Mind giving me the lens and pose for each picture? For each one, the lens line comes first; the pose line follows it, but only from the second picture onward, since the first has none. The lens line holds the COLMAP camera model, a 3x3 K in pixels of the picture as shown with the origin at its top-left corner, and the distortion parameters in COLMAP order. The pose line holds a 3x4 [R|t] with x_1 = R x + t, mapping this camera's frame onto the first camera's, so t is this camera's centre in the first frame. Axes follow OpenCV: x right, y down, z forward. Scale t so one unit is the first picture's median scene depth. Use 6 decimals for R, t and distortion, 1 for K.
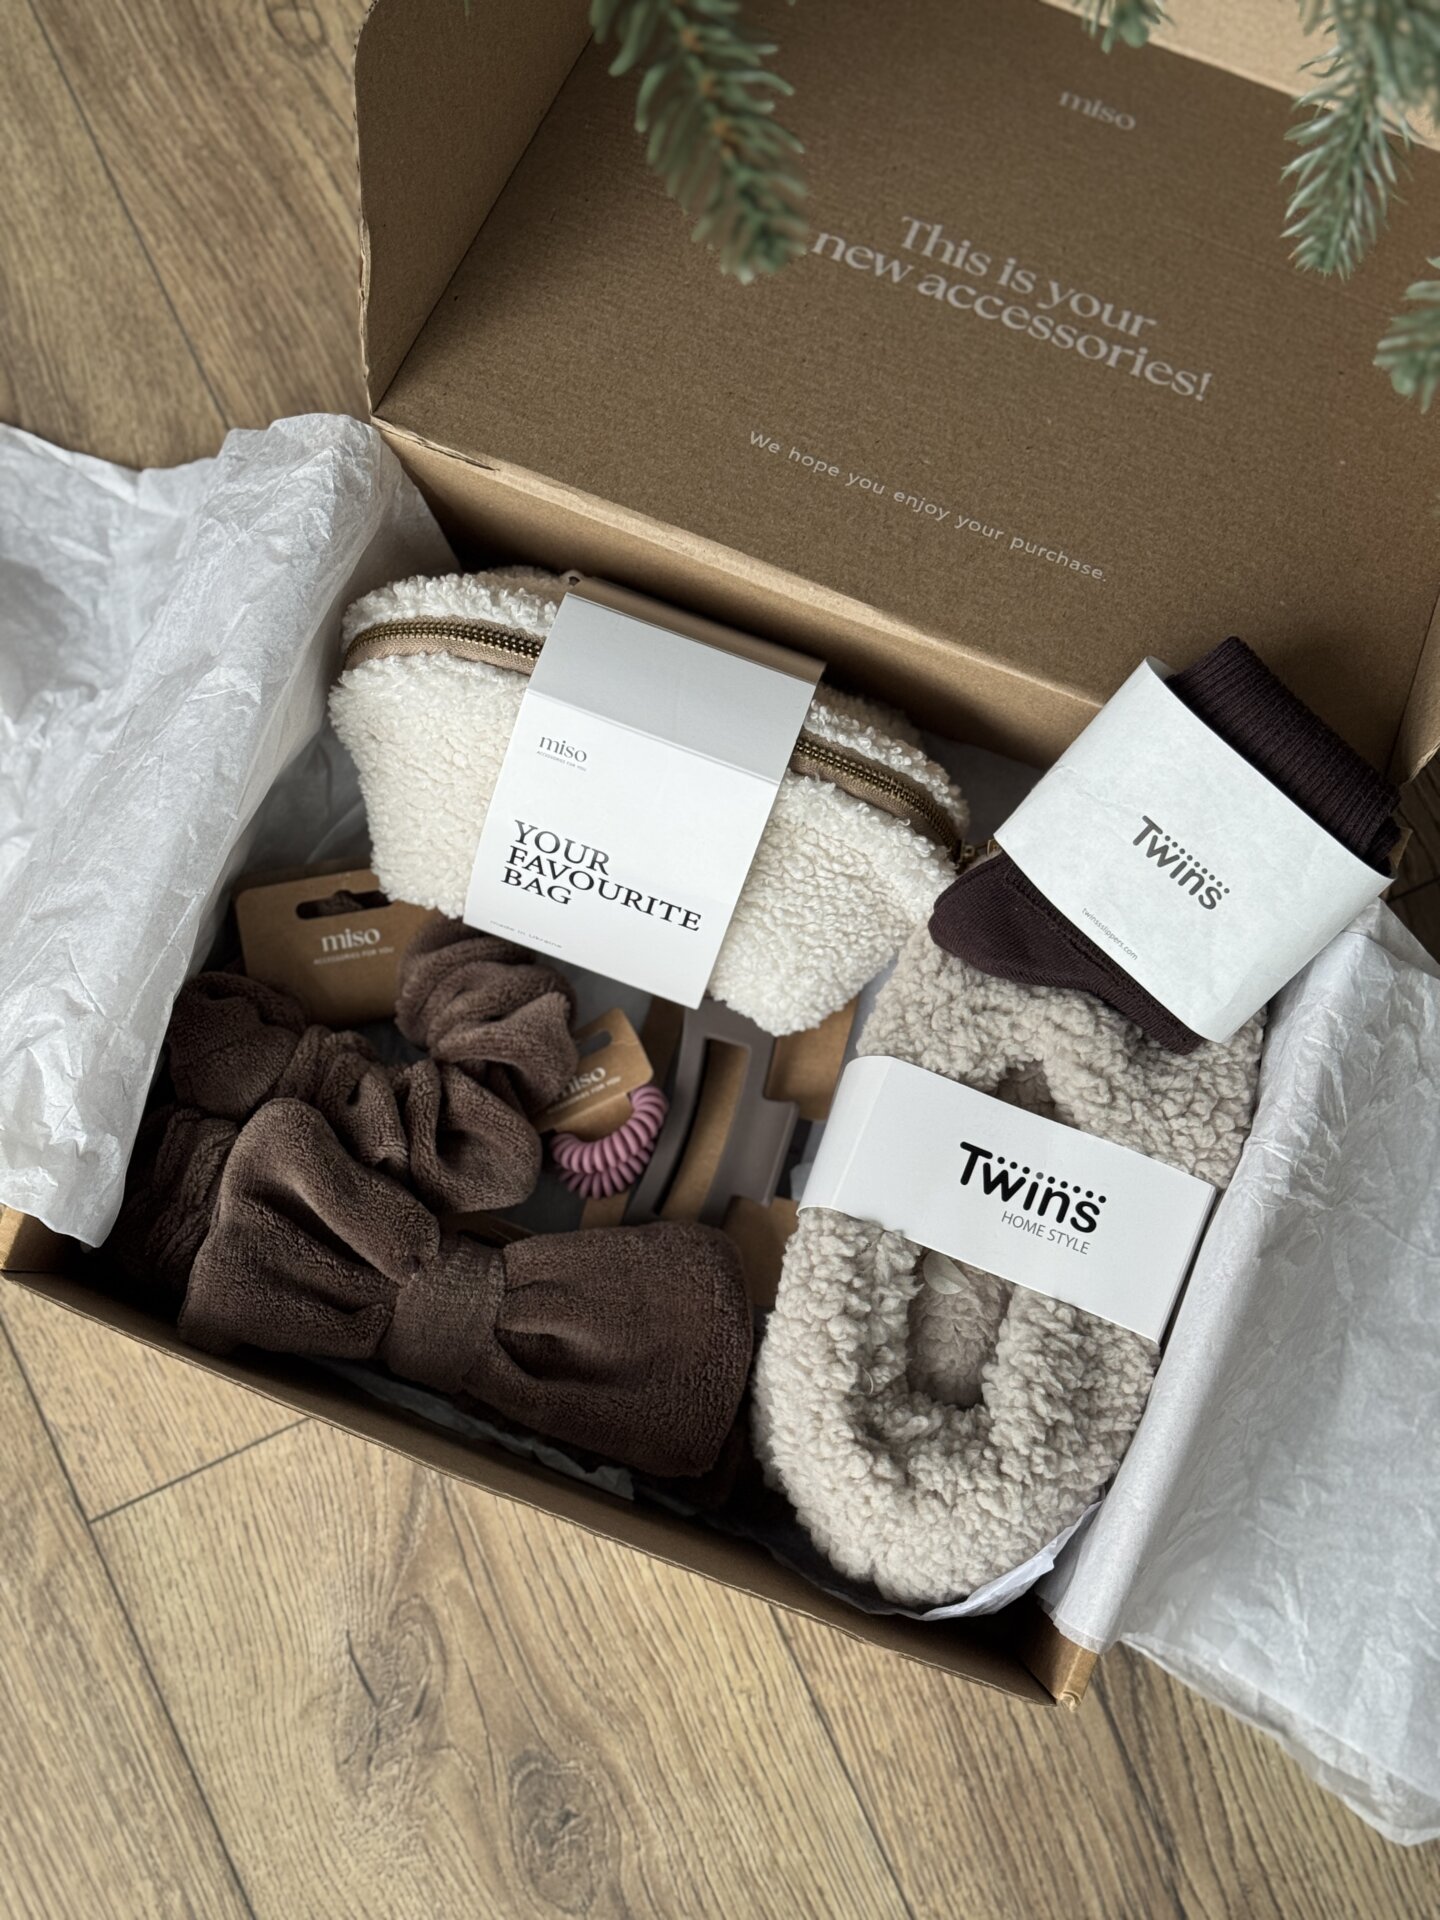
lens RADIAL K [[2672.0, 0, 716.8], [0, 2672.0, 957.2], [0, 0, 1]] dist [0.212328, -0.509828]
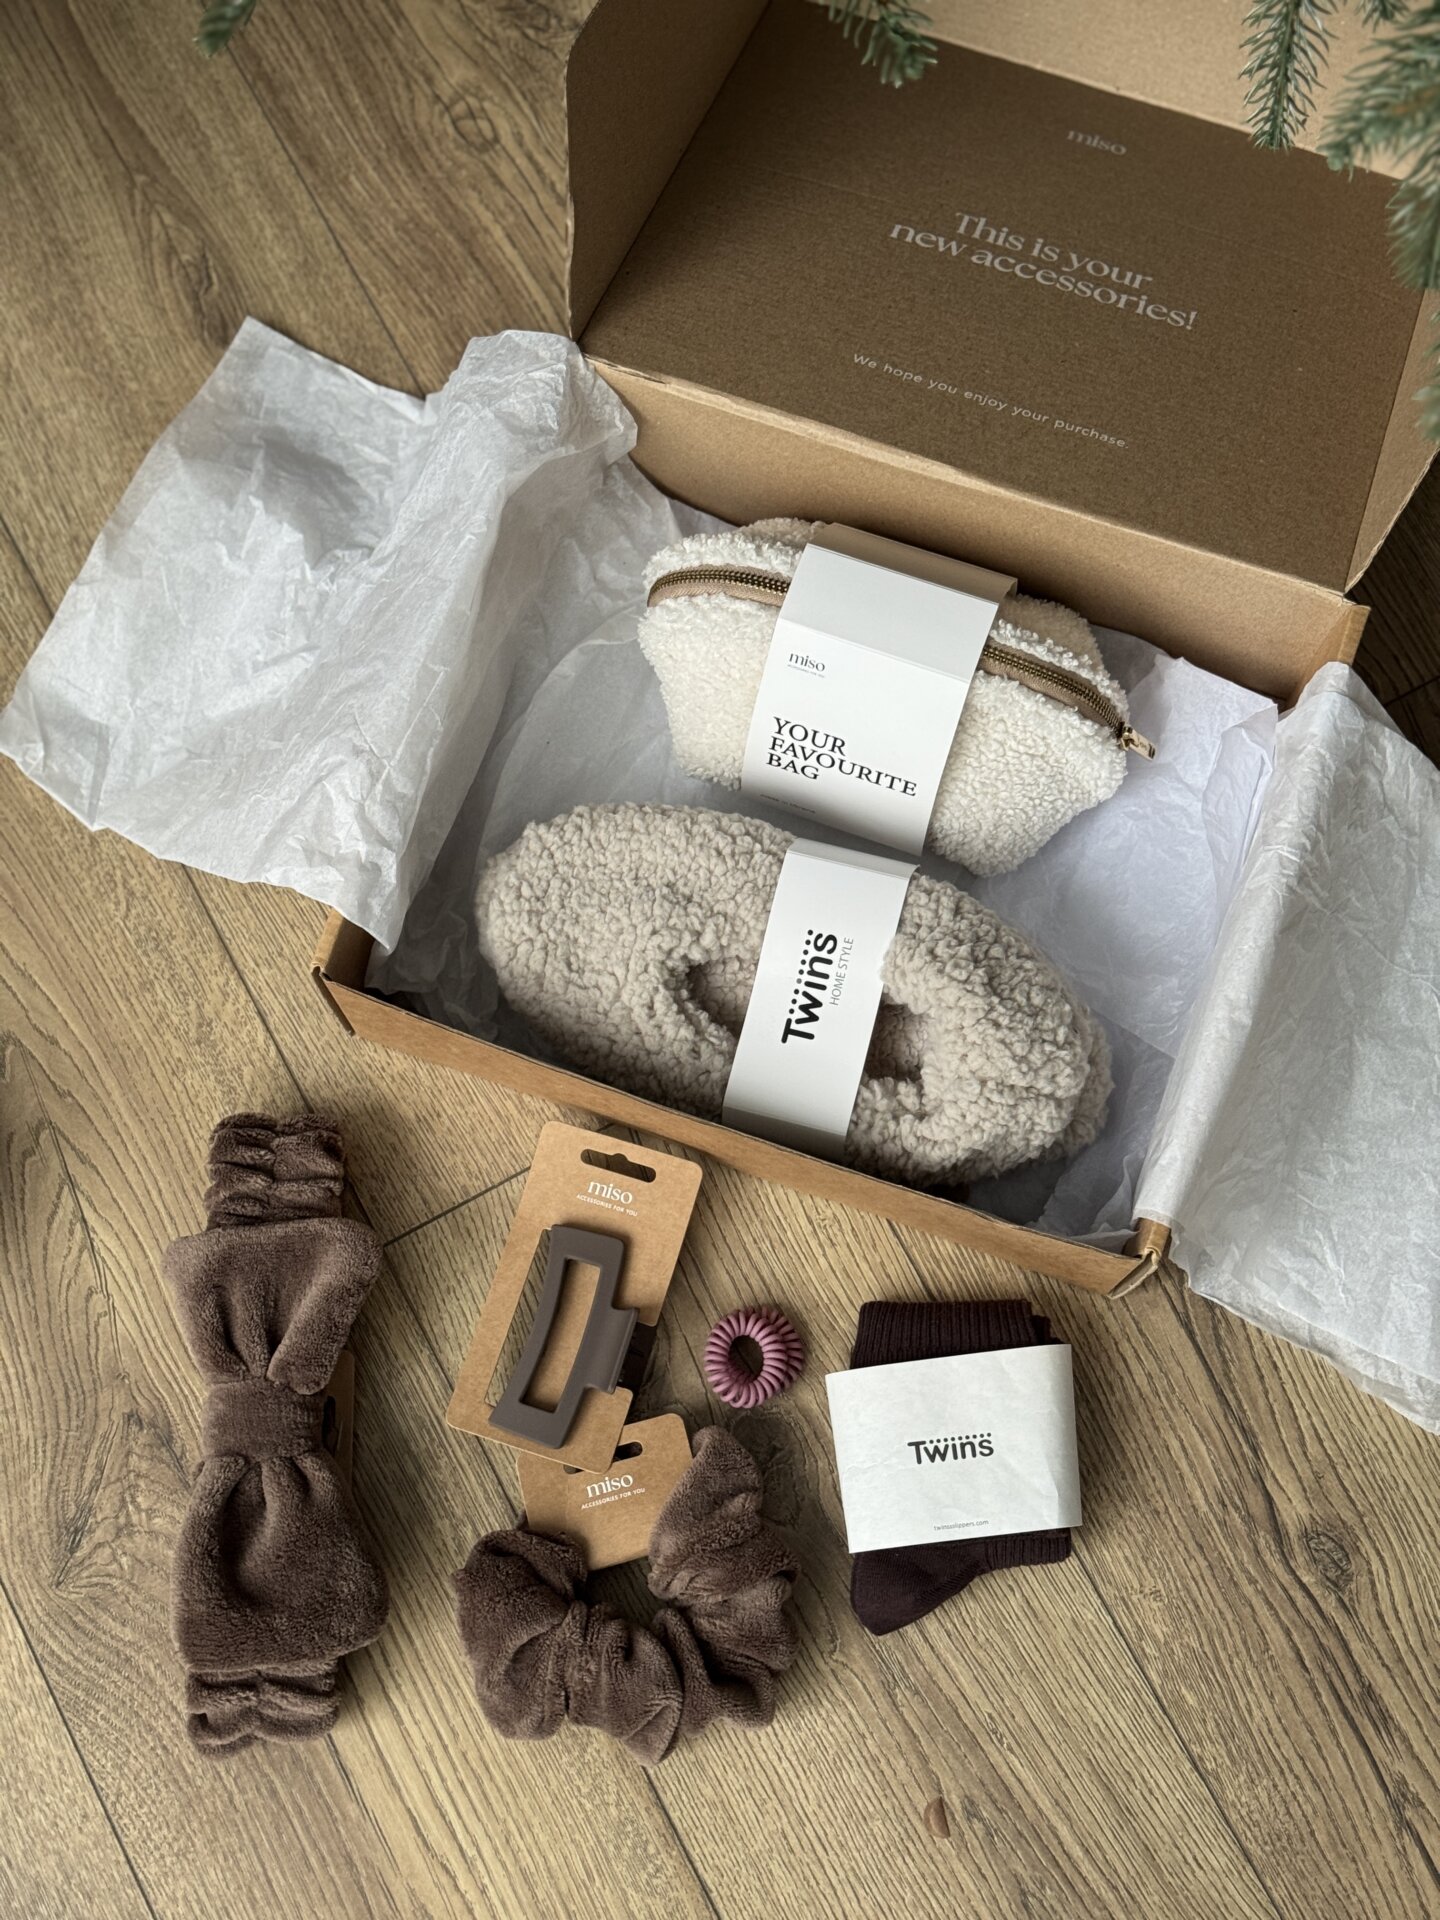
lens RADIAL K [[2742.2, 0, 714.9], [0, 2742.2, 955.5], [0, 0, 1]] dist [0.211579, -0.482622]
pose [[0.998202, -0.059635, 0.005994, -0.076177], [0.059897, 0.988980, -0.135393, 0.260389], [0.002146, 0.135509, 0.990774, -0.300090]]
